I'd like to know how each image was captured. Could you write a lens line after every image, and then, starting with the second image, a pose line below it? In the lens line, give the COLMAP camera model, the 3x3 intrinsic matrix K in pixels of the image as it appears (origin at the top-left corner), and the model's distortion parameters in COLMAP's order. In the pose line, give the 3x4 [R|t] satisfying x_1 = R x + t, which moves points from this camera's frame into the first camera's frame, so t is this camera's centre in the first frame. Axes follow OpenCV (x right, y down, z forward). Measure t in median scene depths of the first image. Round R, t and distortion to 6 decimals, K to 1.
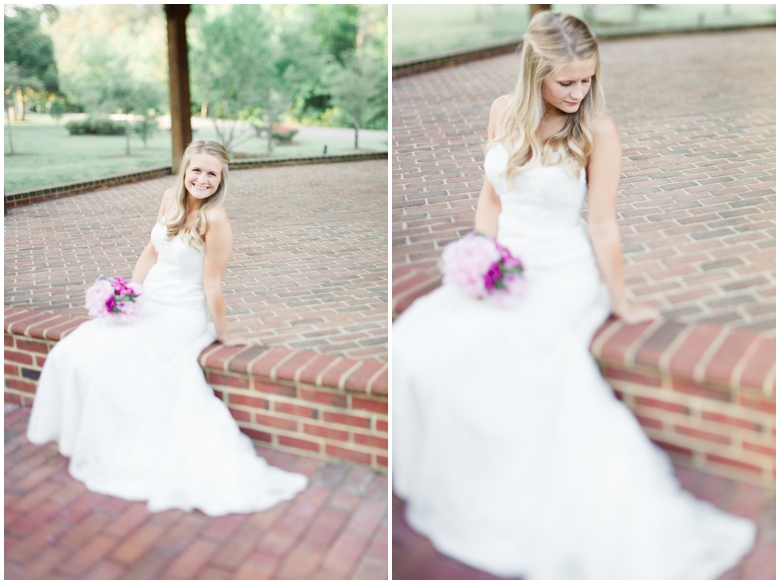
lens RADIAL K [[977.6, 0, 390.0], [0, 977.6, 292.0], [0, 0, 1]] dist [-0.244046, 0.640435]
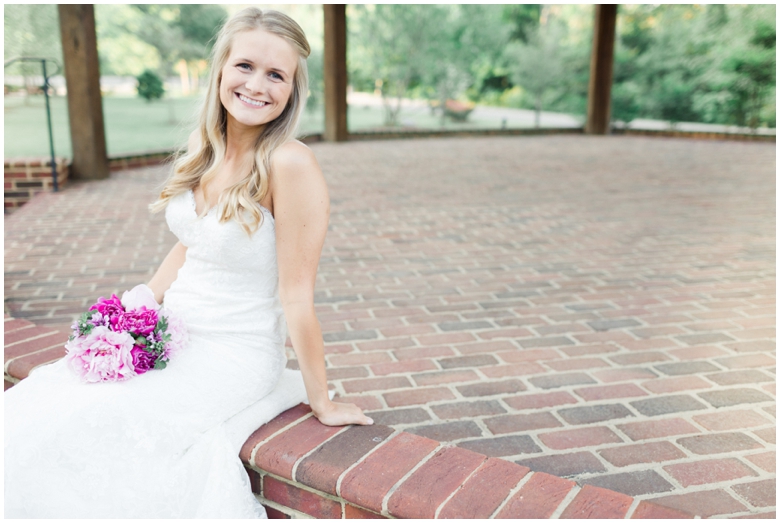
lens RADIAL K [[854.0, 0, 390.0], [0, 854.0, 261.5], [0, 0, 1]] dist [-0.018406, -0.026454]
pose [[0.981243, 0.051241, -0.185839, -0.027309], [-0.053316, 0.998559, -0.006180, -0.018065], [0.185254, 0.015973, 0.982561, 0.341213]]
